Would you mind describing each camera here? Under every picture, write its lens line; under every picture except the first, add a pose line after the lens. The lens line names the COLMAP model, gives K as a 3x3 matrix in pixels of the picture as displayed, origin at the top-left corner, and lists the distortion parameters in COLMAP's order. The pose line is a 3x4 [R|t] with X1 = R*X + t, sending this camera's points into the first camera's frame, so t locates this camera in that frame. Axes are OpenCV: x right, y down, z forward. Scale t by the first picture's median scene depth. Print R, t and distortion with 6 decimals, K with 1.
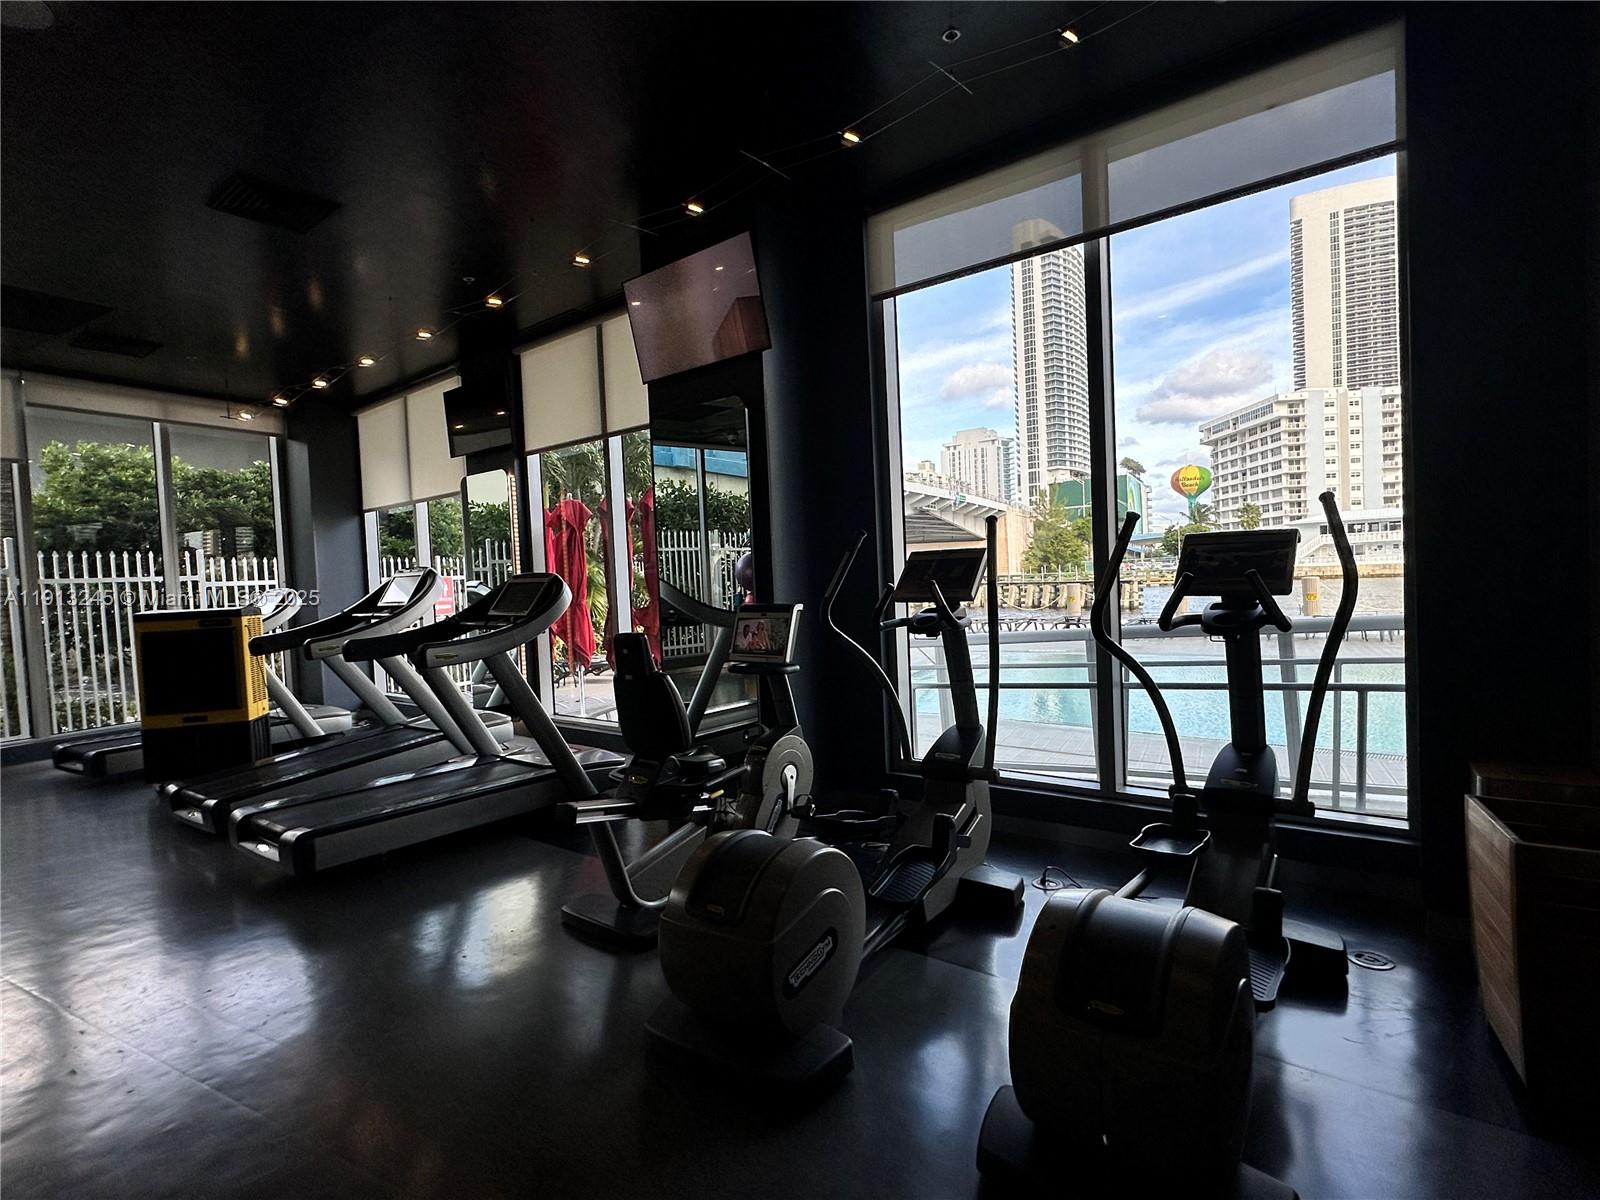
lens RADIAL K [[806.9, 0, 799.1], [0, 806.9, 602.8], [0, 0, 1]] dist [-0.002042, 0.000282]
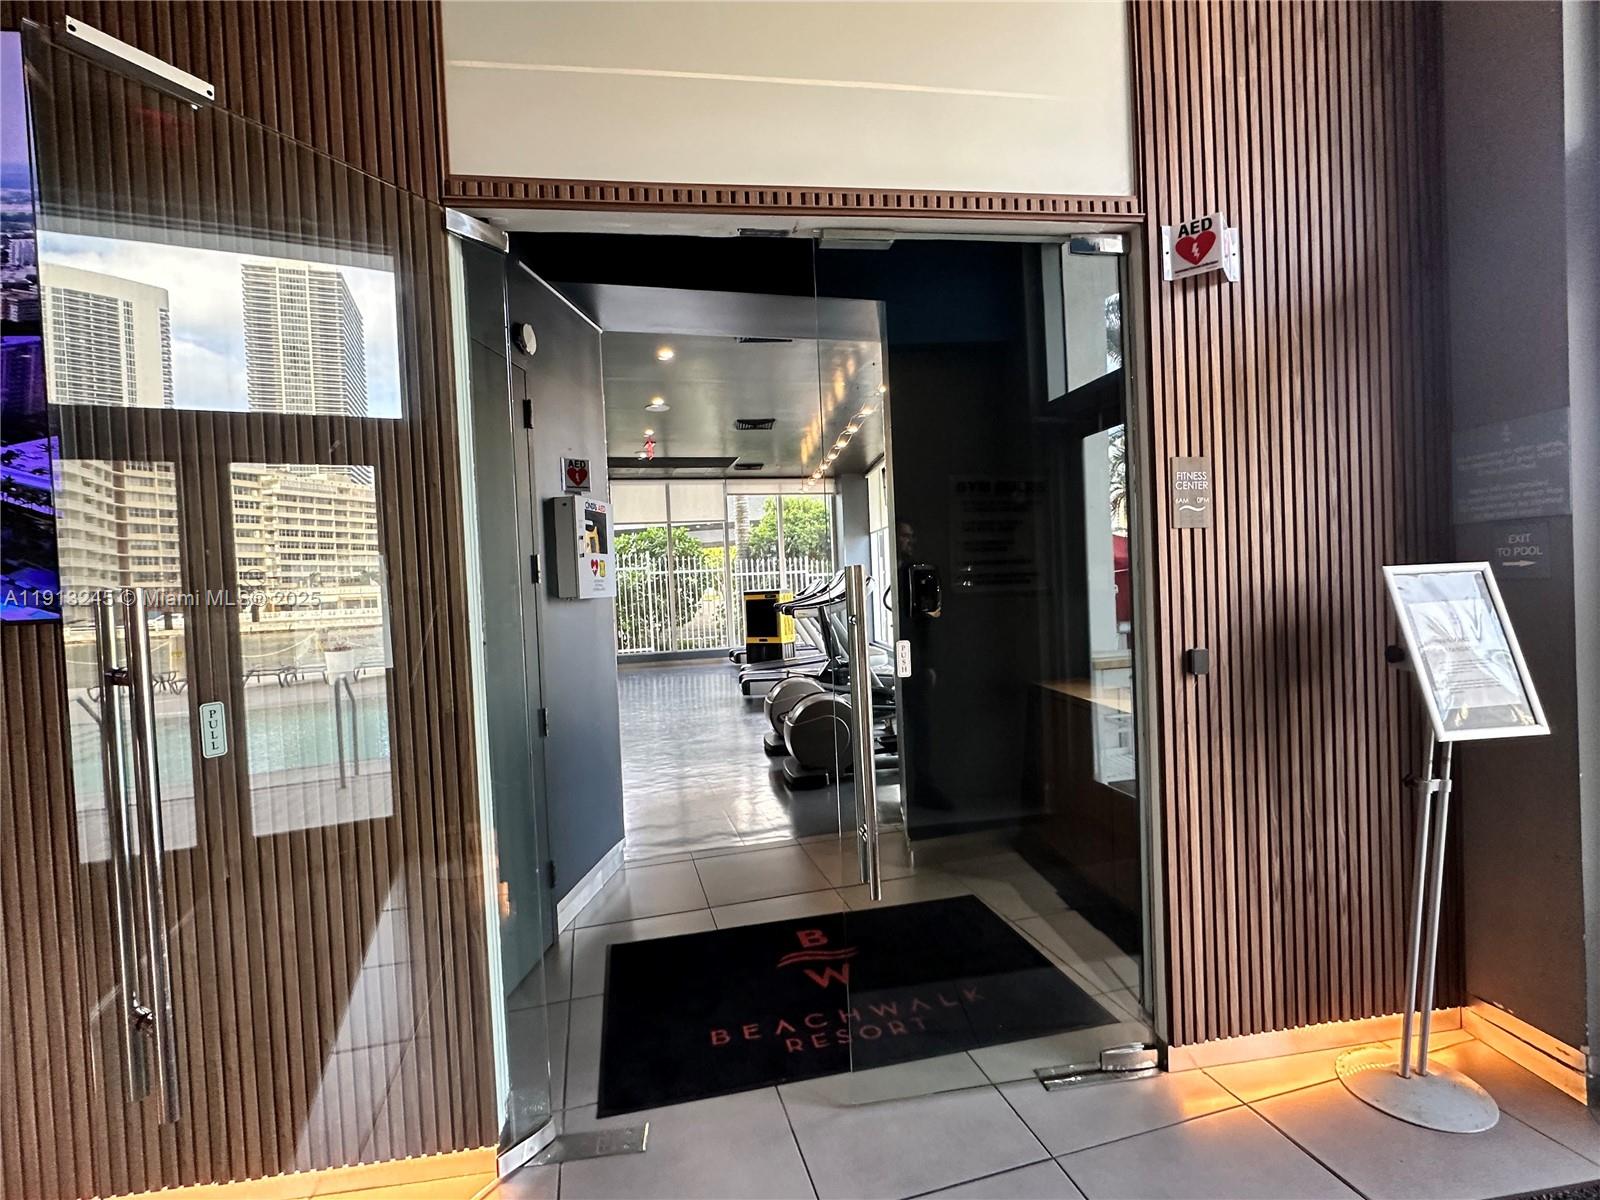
lens RADIAL K [[785.6, 0, 797.1], [0, 785.6, 601.4], [0, 0, 1]] dist [-0.000089, -0.000002]
pose [[0.694048, 0.031252, -0.719250, 0.673124], [-0.012291, 0.999426, 0.031566, -0.022765], [0.719824, -0.013068, 0.694034, -0.327003]]
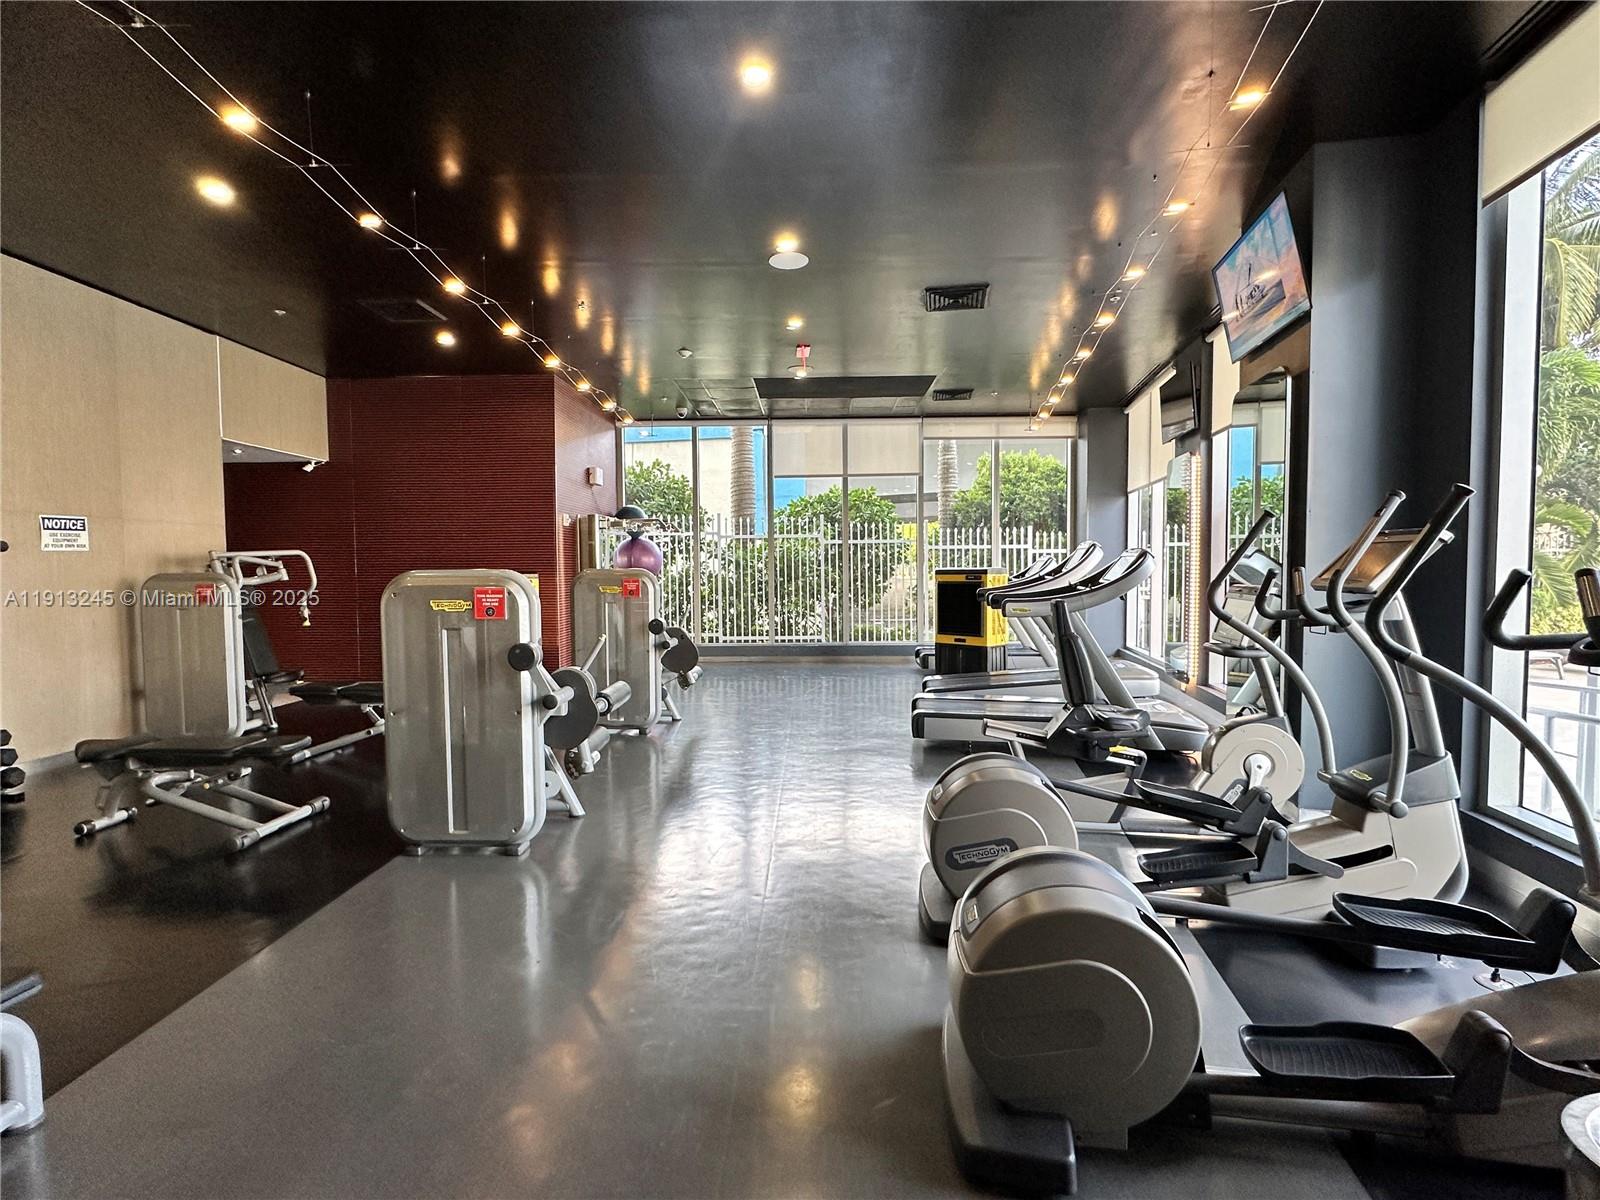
lens RADIAL K [[758.1, 0, 801.7], [0, 758.1, 600.2], [0, 0, 1]] dist [-0.003536, 0.000909]
pose [[0.471197, 0.079924, -0.878399, 0.283152], [-0.044833, 0.996769, 0.066645, -0.009394], [0.880888, 0.007978, 0.473258, 0.051740]]
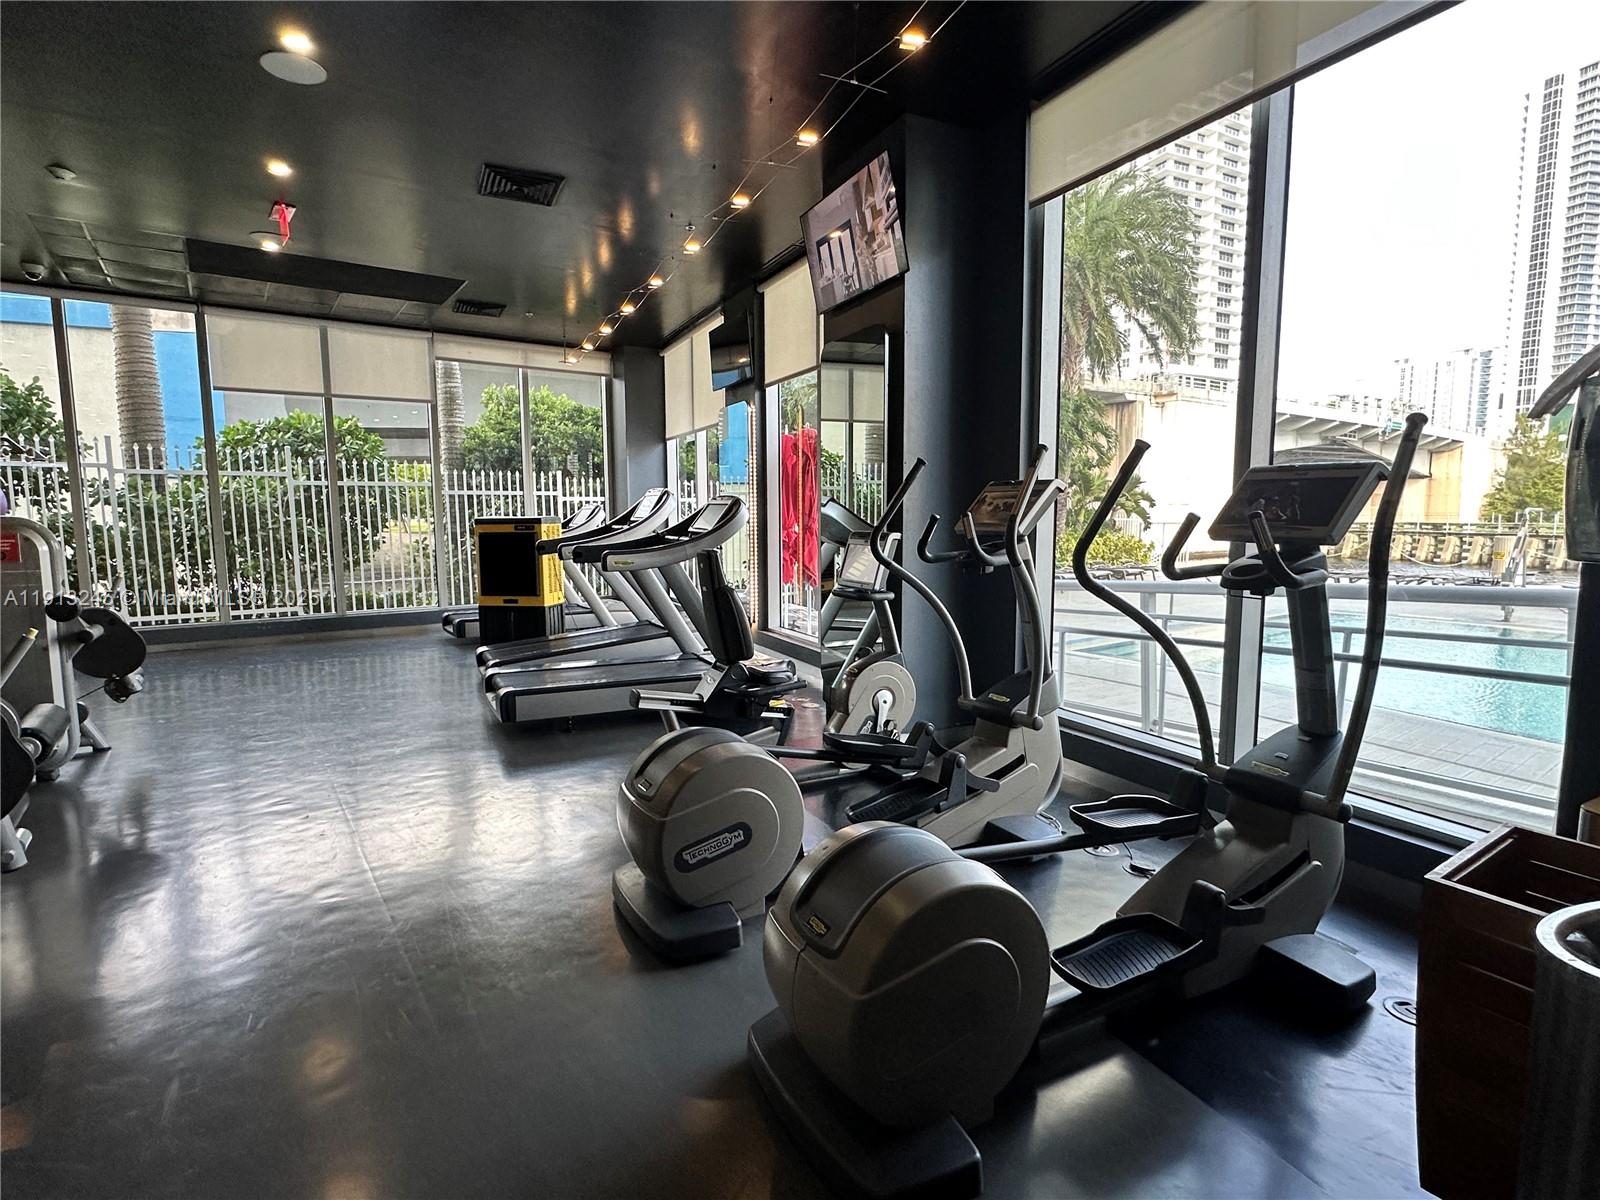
lens RADIAL K [[806.9, 0, 799.7], [0, 806.9, 600.4], [0, 0, 1]] dist [-0.002042, 0.000282]
pose [[0.903867, 0.084703, -0.419344, 0.172180], [-0.049985, 0.994399, 0.093120, -0.001087], [0.424883, -0.063207, 0.903039, 0.020225]]
